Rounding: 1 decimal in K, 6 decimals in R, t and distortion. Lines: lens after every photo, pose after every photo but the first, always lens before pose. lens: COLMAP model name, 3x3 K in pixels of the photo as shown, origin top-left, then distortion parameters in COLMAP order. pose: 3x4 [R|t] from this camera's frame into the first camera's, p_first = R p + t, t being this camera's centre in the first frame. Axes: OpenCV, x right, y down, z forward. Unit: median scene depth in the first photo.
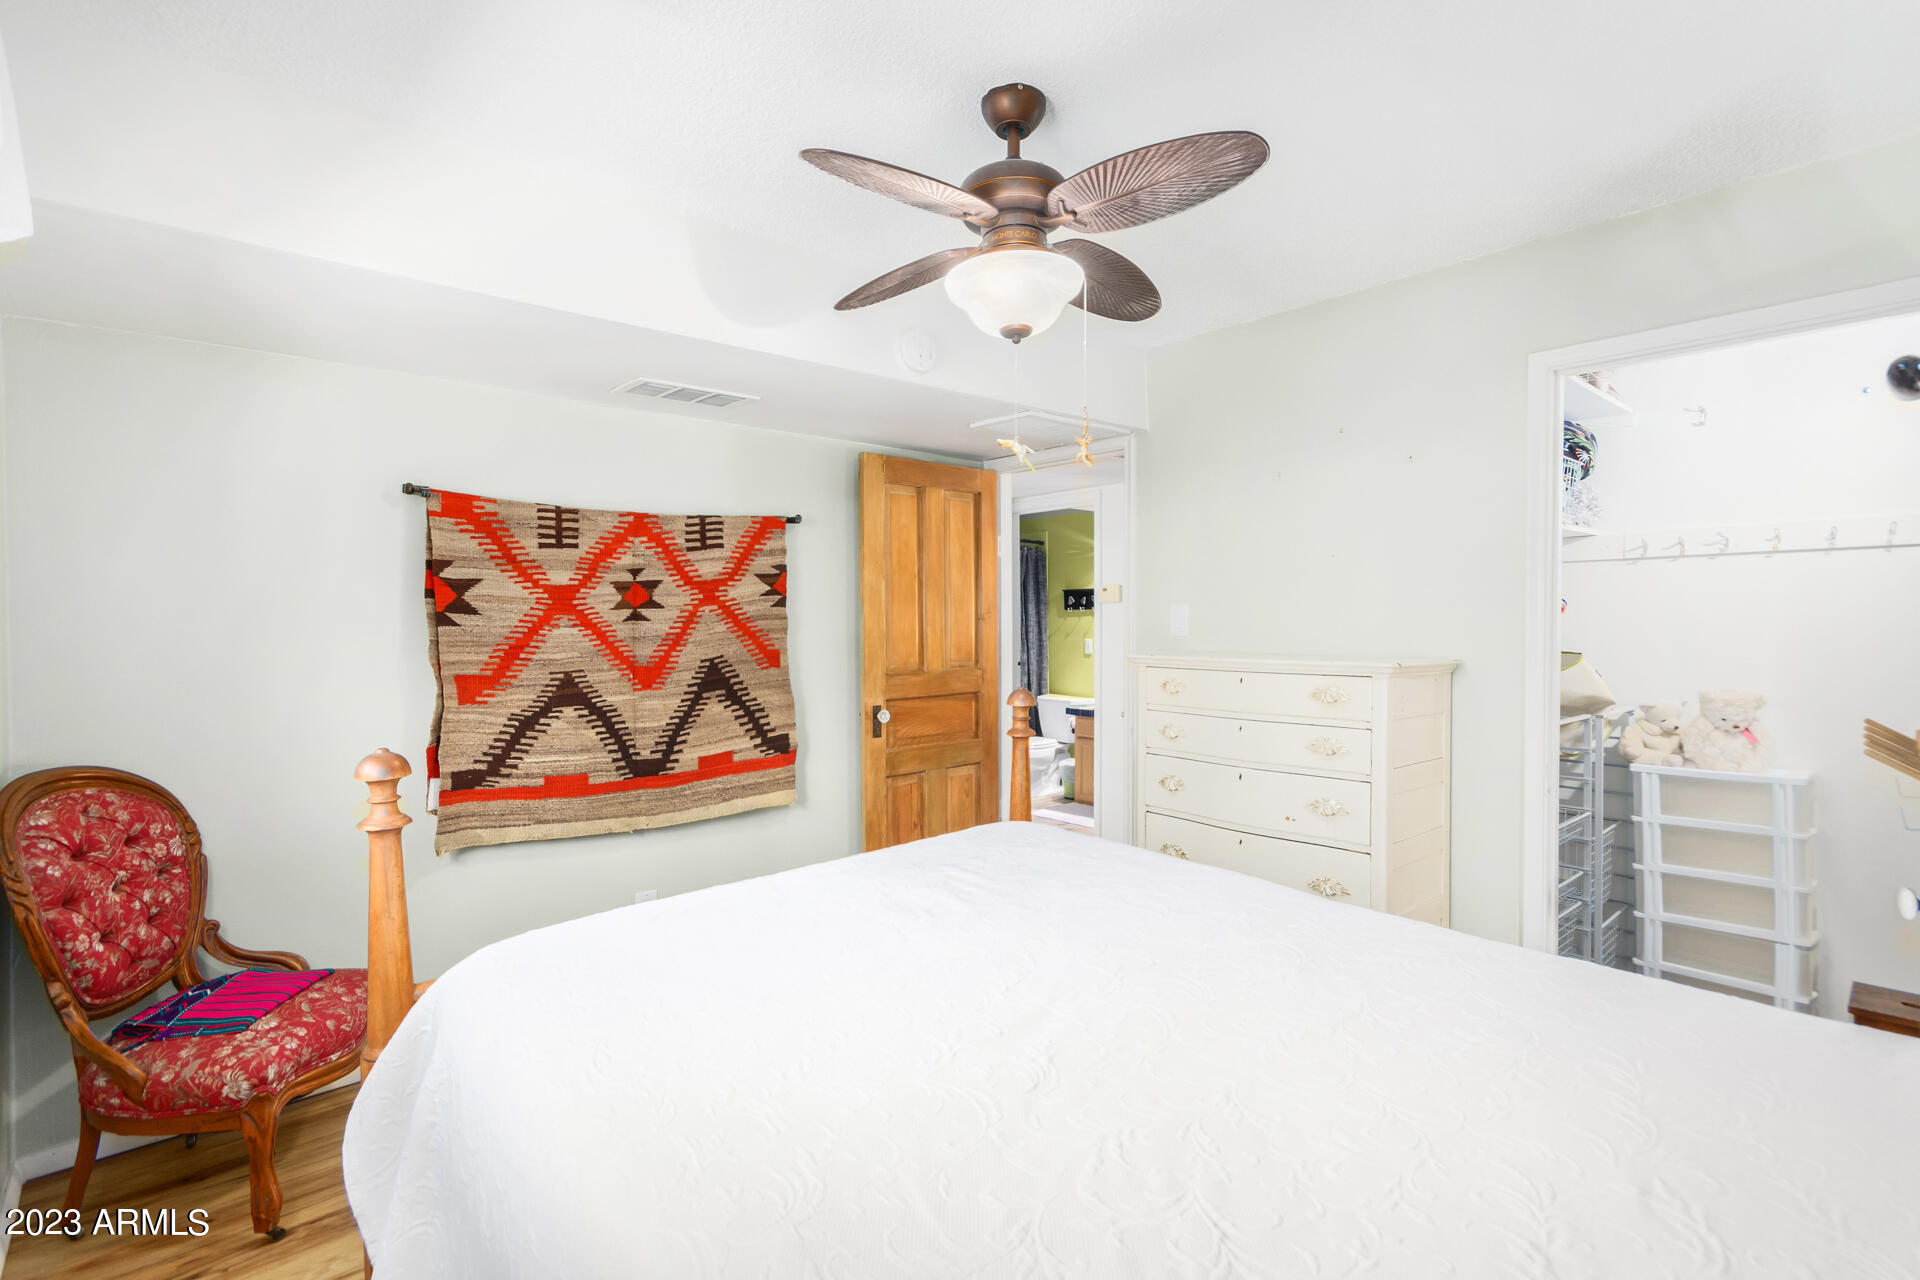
lens RADIAL K [[907.8, 0, 961.7], [0, 907.8, 638.3], [0, 0, 1]] dist [0.001928, -0.000284]
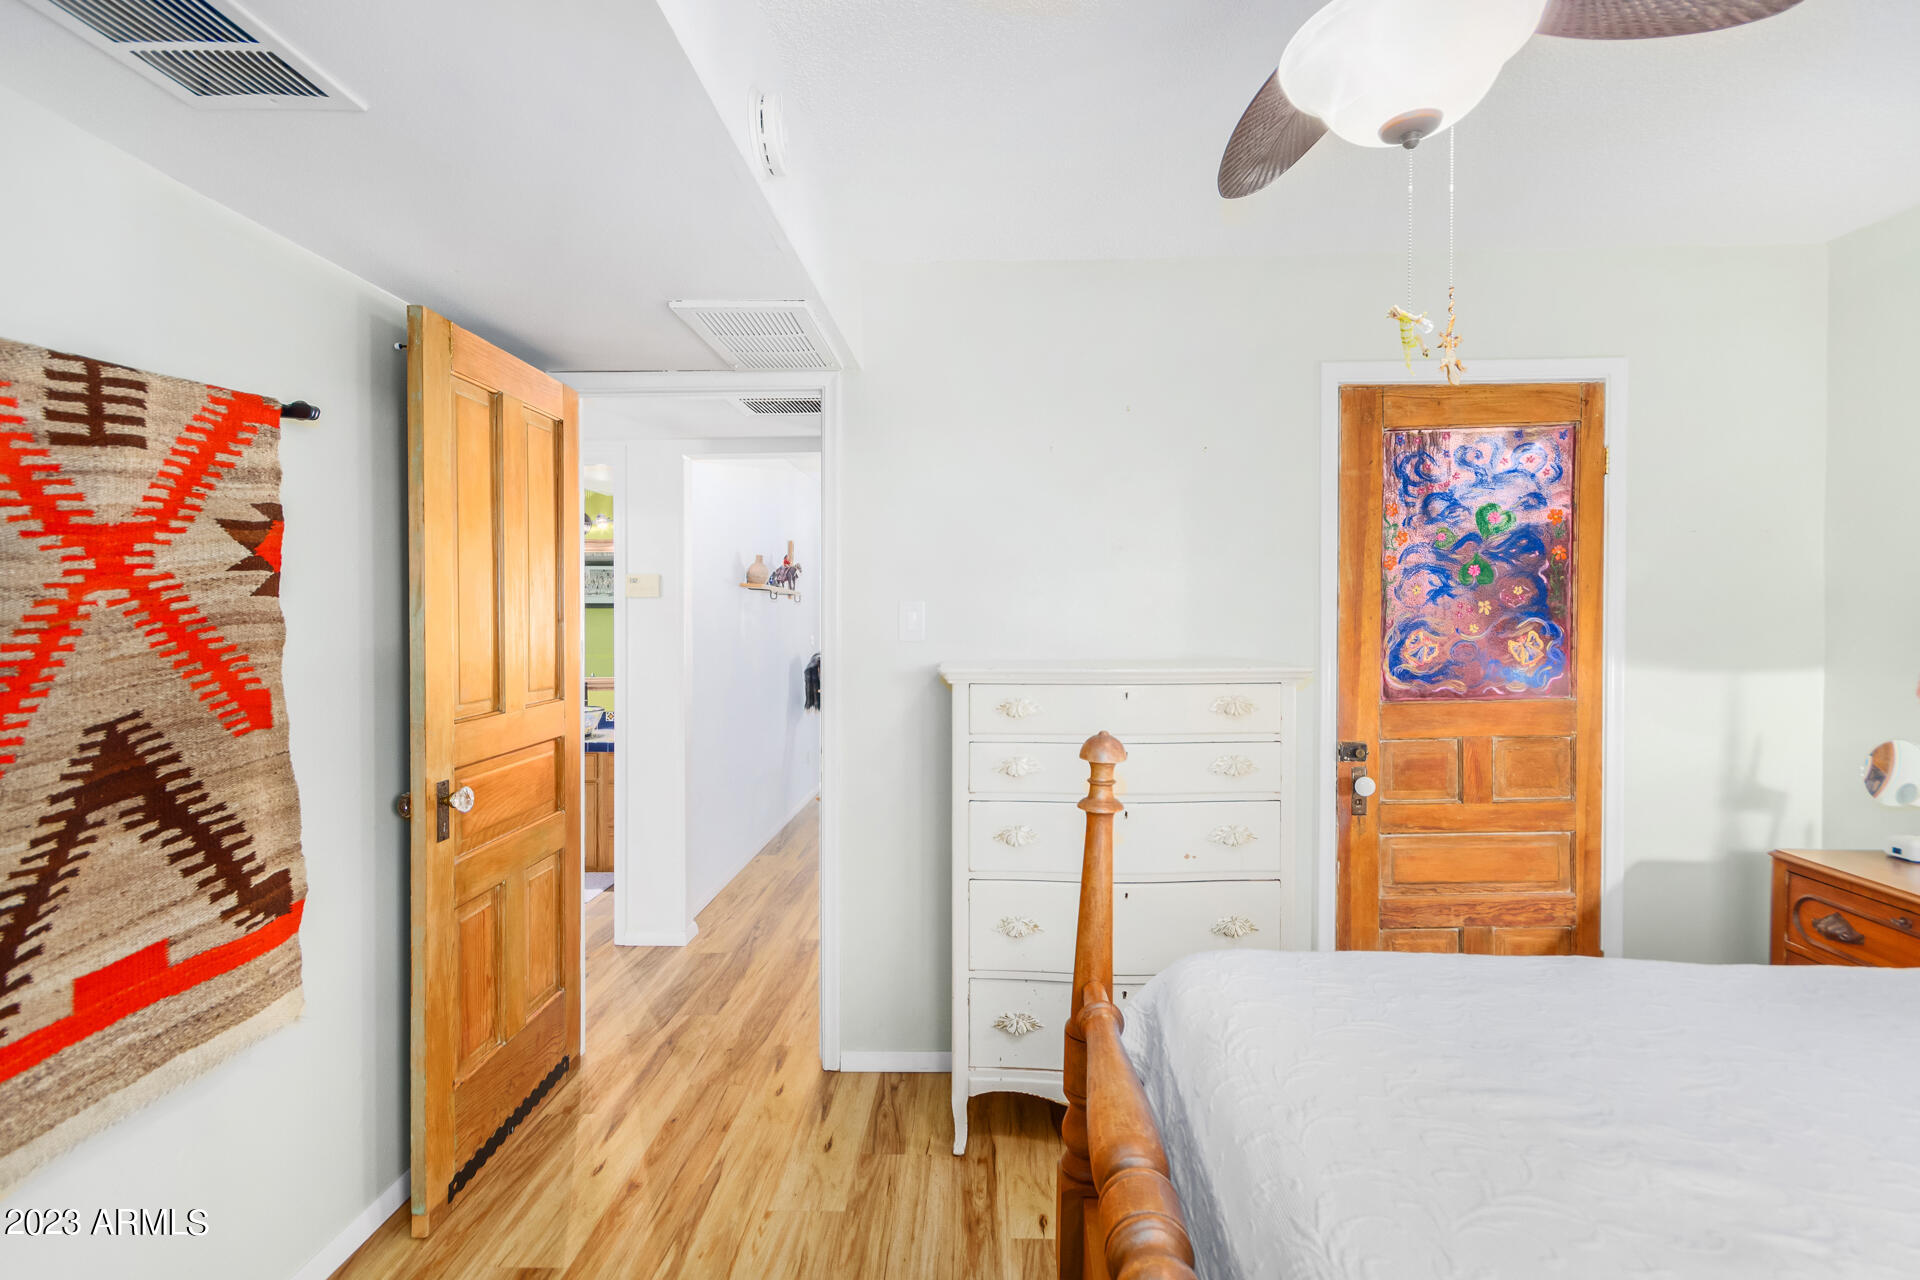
lens RADIAL K [[907.8, 0, 960.4], [0, 907.8, 624.9], [0, 0, 1]] dist [0.001928, -0.000284]
pose [[0.677784, -0.006784, 0.735229, -0.310237], [0.017232, 0.999829, -0.006659, -0.011115], [-0.735059, 0.017183, 0.677786, 0.447896]]
